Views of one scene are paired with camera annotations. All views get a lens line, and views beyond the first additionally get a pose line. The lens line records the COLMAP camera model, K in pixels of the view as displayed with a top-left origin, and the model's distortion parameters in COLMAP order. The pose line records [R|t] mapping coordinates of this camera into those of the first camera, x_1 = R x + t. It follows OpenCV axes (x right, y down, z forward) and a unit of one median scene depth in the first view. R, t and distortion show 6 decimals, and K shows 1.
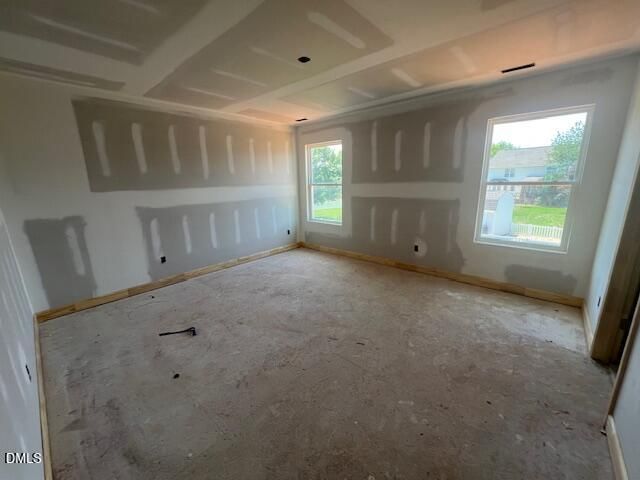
lens RADIAL K [[258.2, 0, 317.7], [0, 258.2, 237.7], [0, 0, 1]] dist [0.004435, -0.001424]
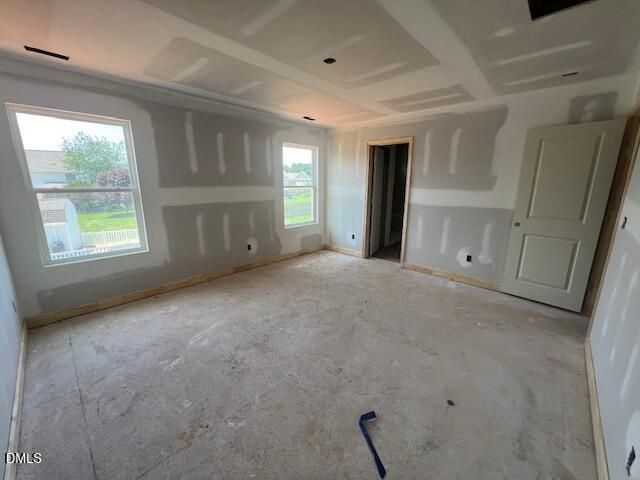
lens RADIAL K [[258.2, 0, 321.9], [0, 258.2, 236.5], [0, 0, 1]] dist [0.004435, -0.001424]
pose [[0.014278, -0.185481, 0.982544, -0.735481], [0.217569, 0.959677, 0.178002, -0.141878], [-0.975941, 0.211229, 0.054057, 0.708874]]
